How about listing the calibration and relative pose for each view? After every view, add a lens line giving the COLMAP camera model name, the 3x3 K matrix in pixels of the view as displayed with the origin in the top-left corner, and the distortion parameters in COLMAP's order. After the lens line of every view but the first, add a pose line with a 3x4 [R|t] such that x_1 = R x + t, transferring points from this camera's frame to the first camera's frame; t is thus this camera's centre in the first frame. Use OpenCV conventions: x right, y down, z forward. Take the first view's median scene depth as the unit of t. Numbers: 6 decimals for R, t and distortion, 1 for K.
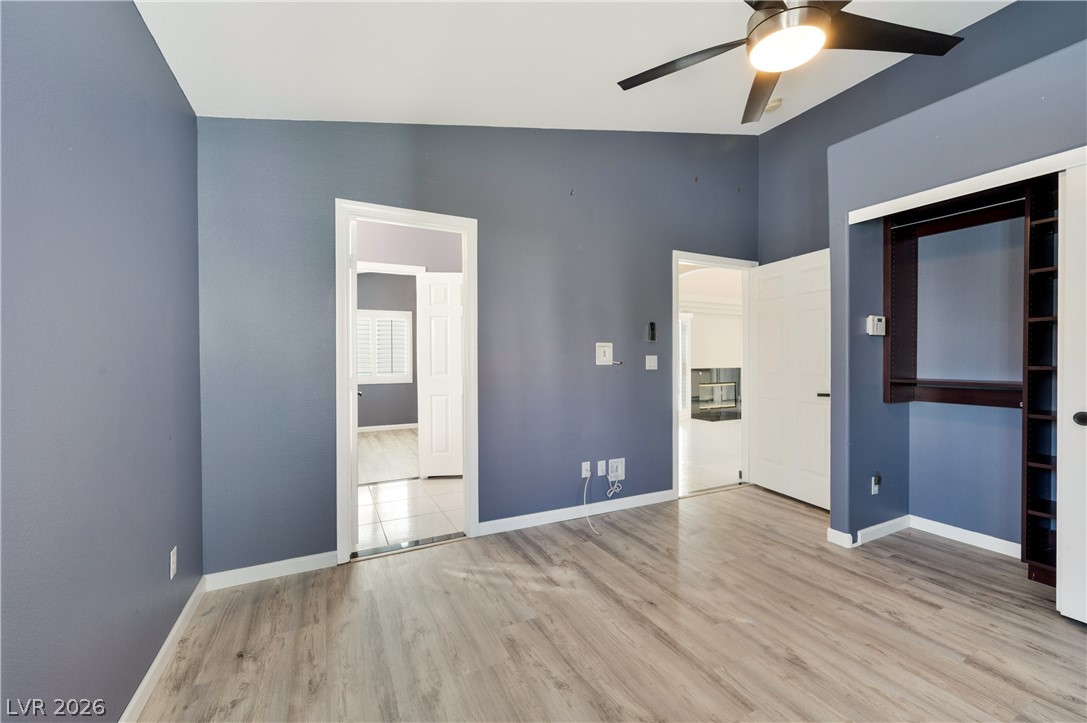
lens RADIAL K [[432.6, 0, 540.5], [0, 432.6, 361.7], [0, 0, 1]] dist [-0.002155, -0.000013]
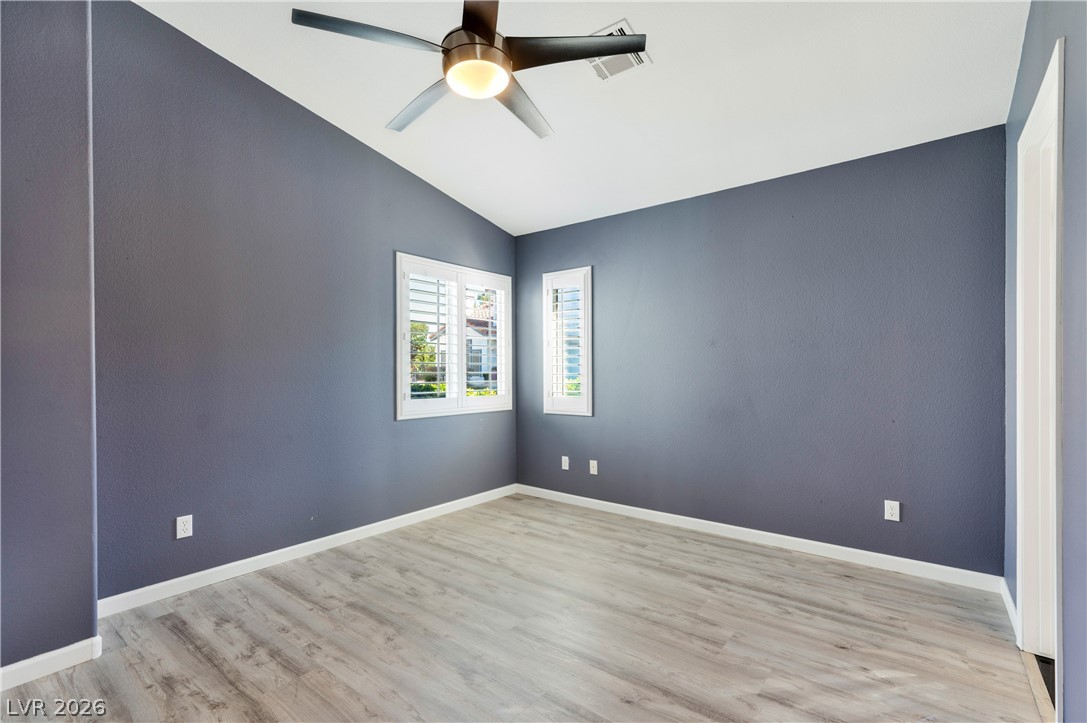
lens RADIAL K [[489.7, 0, 543.8], [0, 489.7, 366.8], [0, 0, 1]] dist [0.001664, -0.000097]
pose [[-0.901265, 0.002656, -0.433261, 0.806355], [0.000325, 0.999985, 0.005454, -0.008893], [0.433269, 0.004775, -0.901252, 1.828118]]
